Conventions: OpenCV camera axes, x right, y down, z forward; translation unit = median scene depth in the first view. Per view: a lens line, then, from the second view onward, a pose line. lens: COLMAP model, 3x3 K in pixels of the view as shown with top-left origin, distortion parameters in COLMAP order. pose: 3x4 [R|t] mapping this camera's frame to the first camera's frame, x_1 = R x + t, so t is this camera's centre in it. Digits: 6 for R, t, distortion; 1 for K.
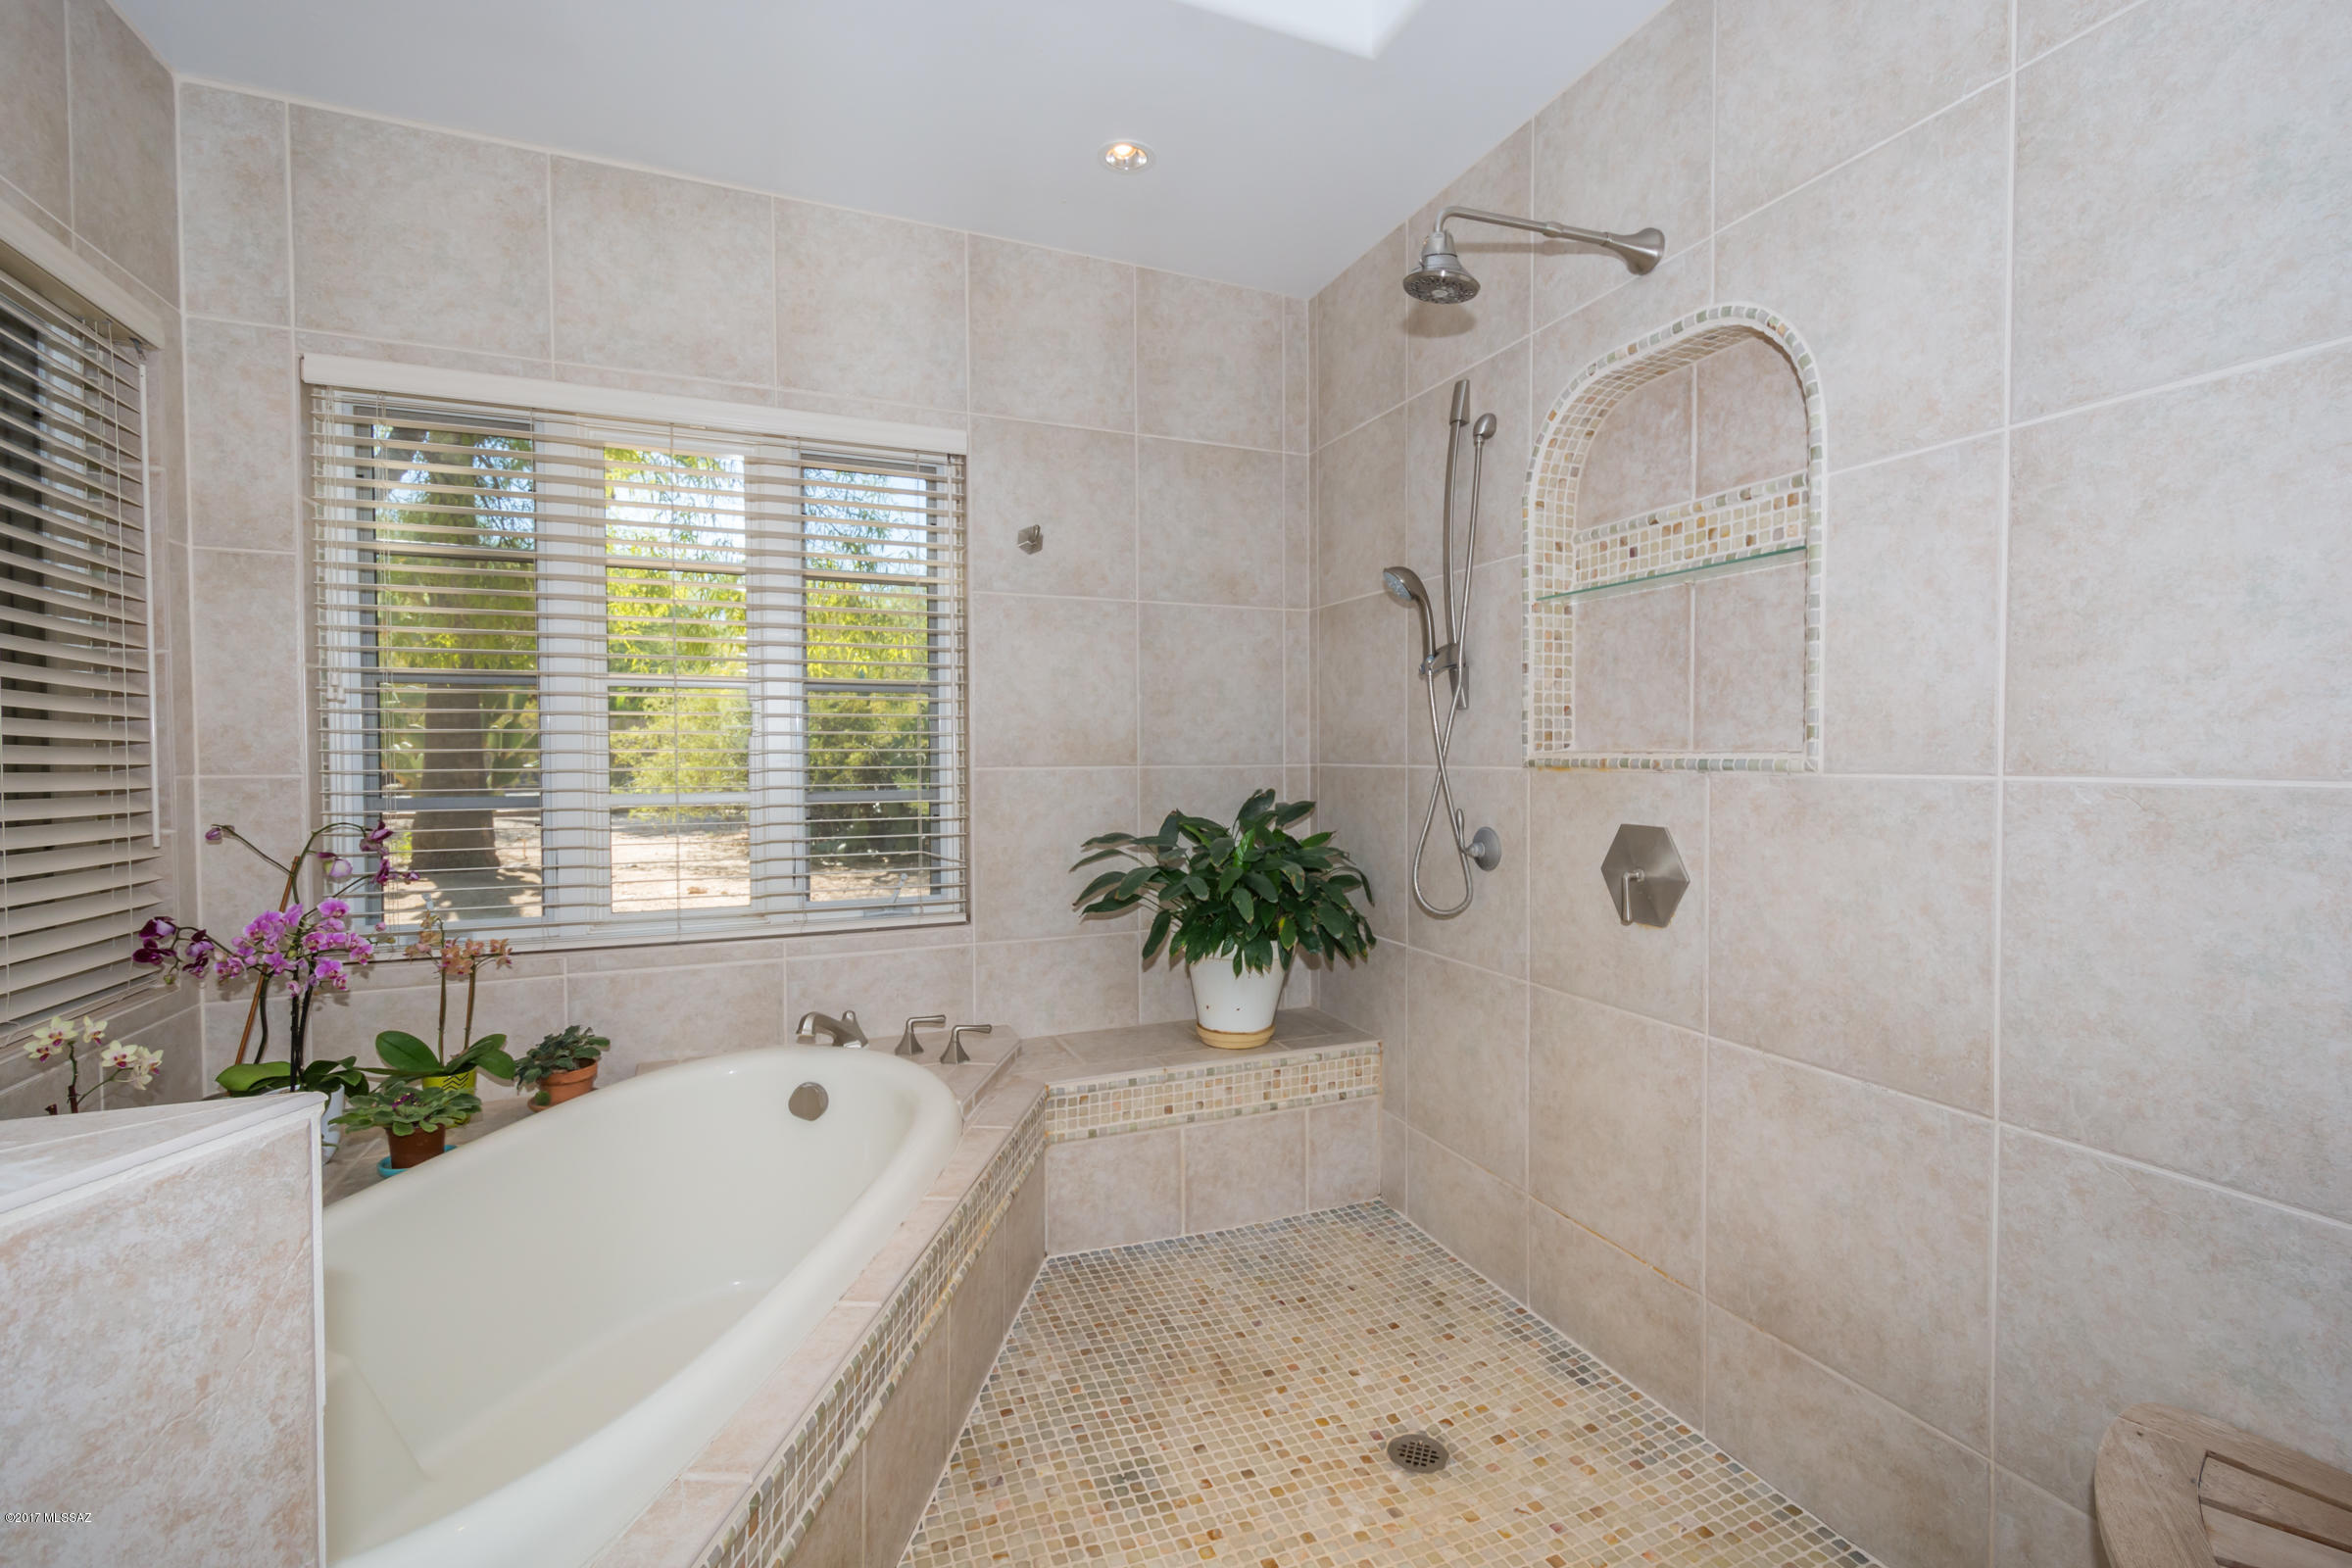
lens RADIAL K [[1001.8, 0, 1187.3], [0, 1001.8, 783.2], [0, 0, 1]] dist [0.015042, -0.005899]
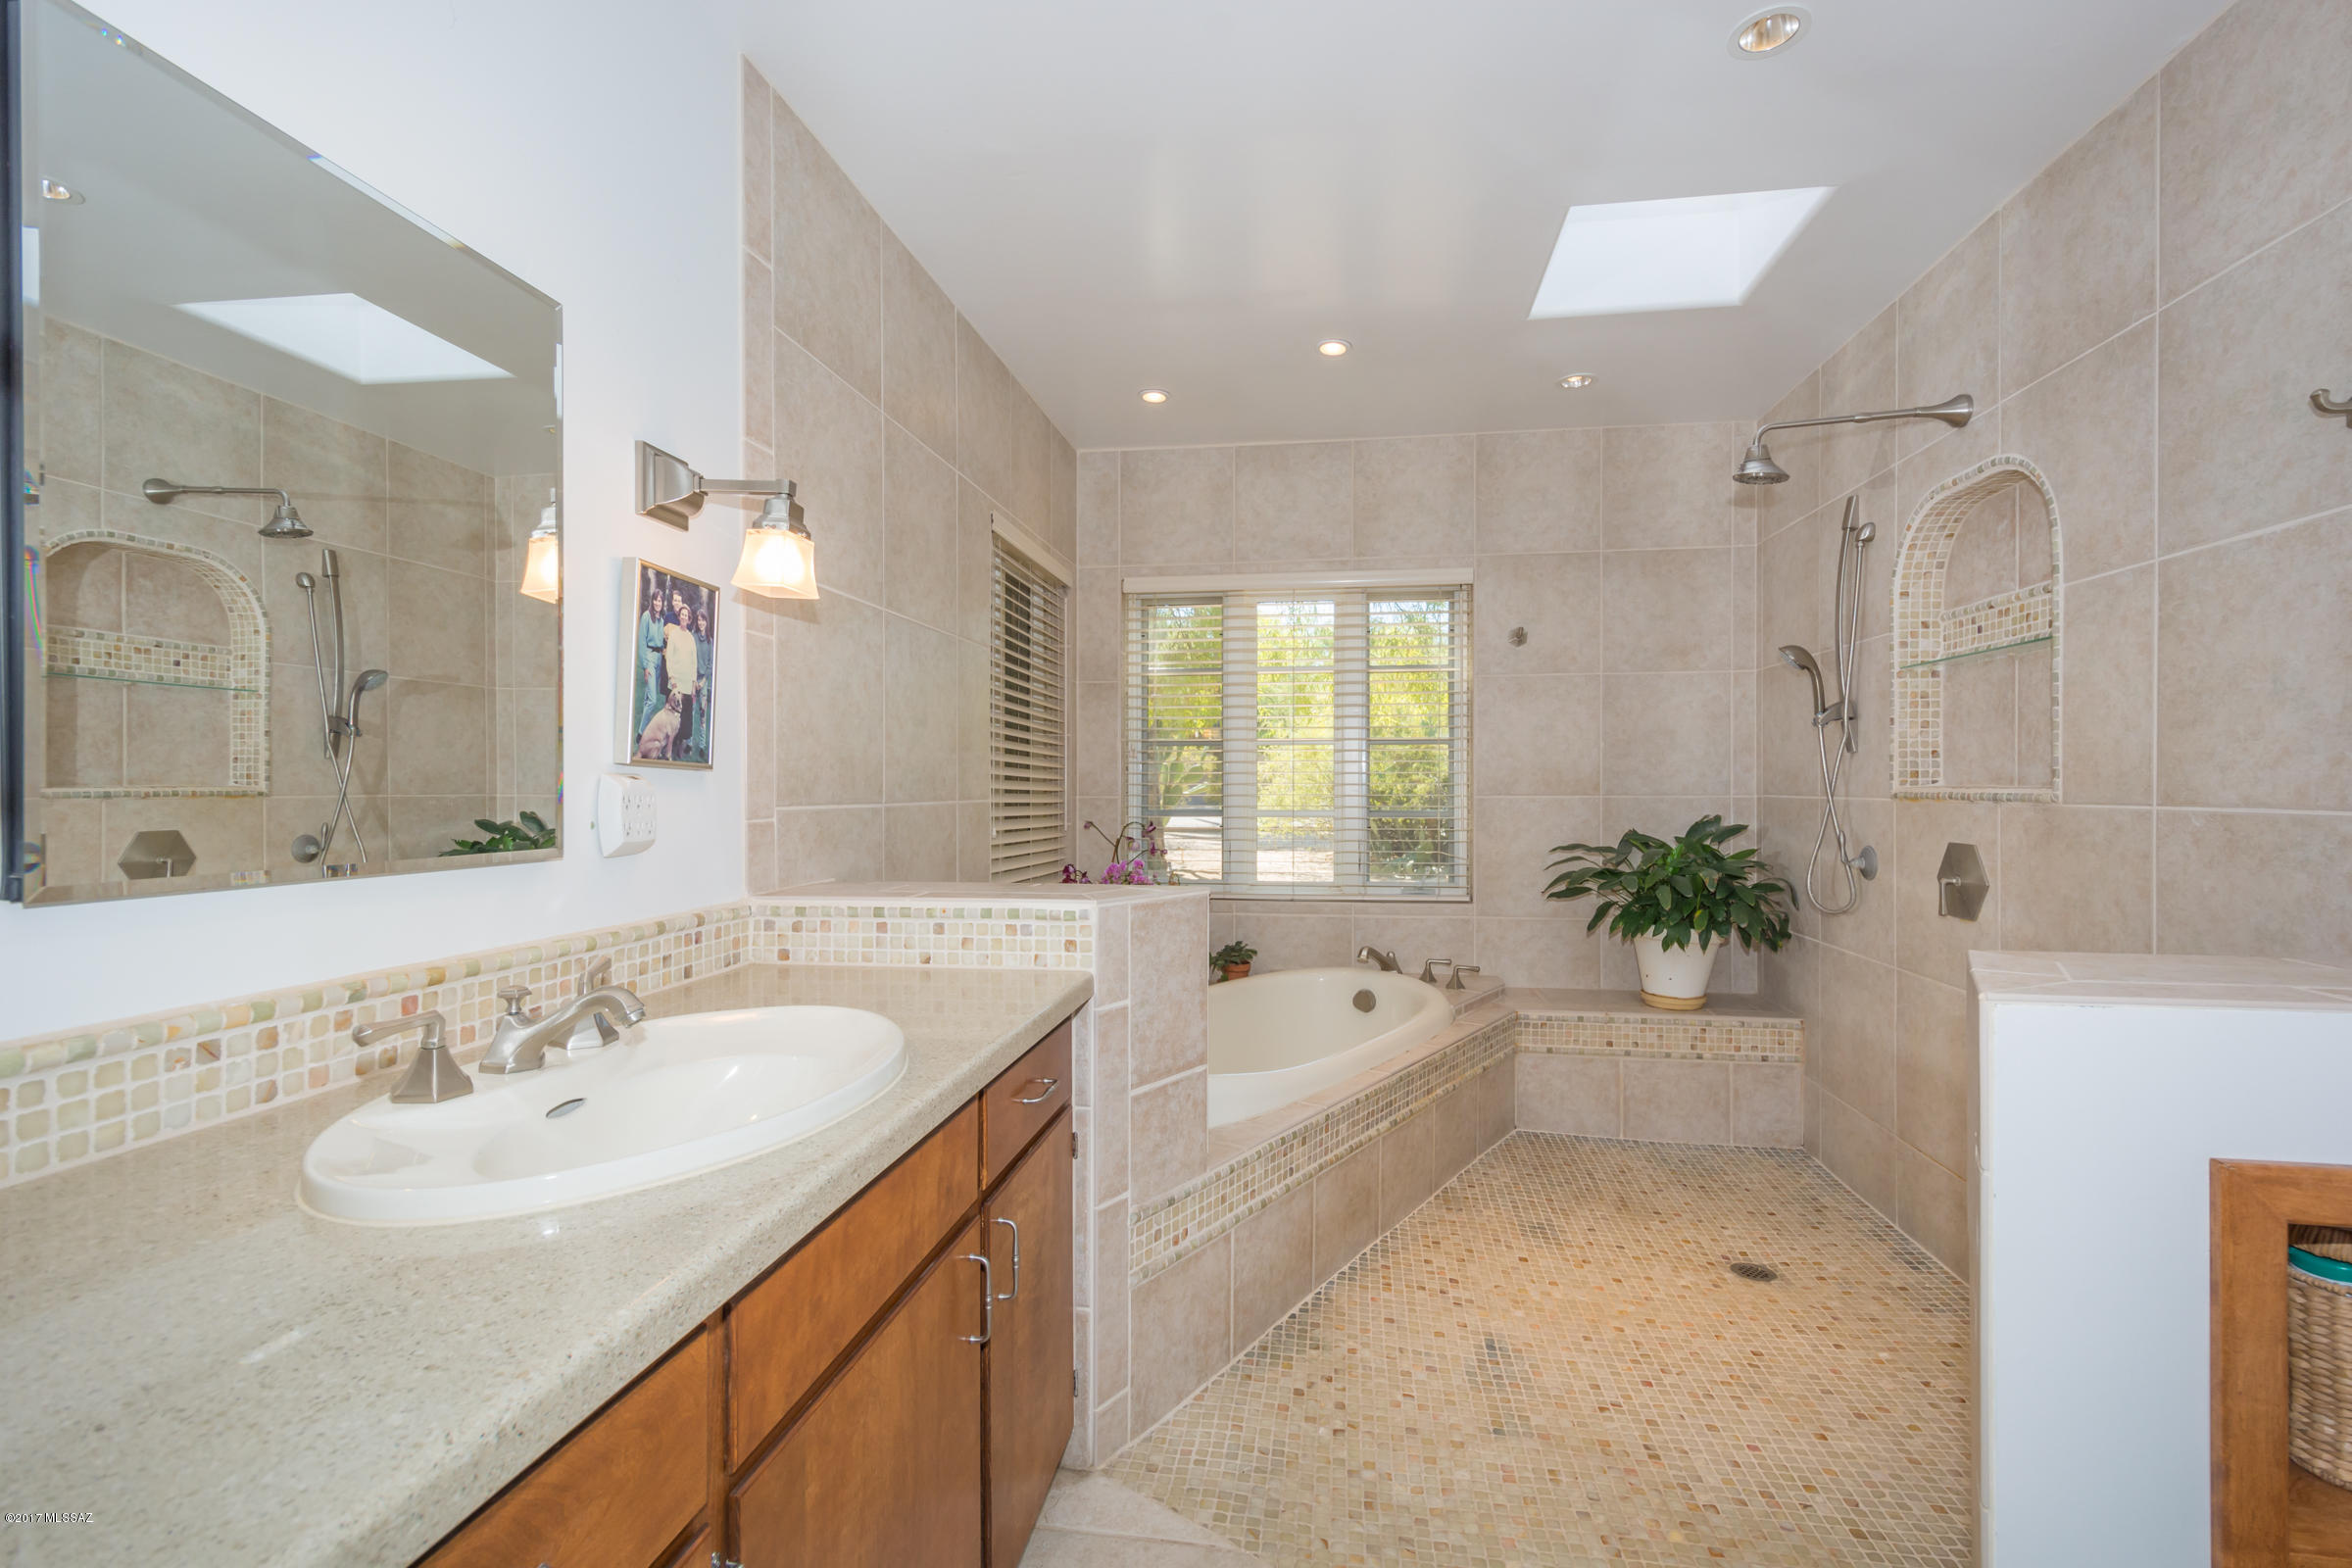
lens RADIAL K [[1001.8, 0, 1187.3], [0, 1001.8, 783.2], [0, 0, 1]] dist [0.015042, -0.005899]
pose [[0.844941, 0.001146, -0.534859, 0.264950], [-0.017020, 0.999549, -0.024746, 0.011590], [0.534589, 0.030012, 0.844579, -0.568585]]
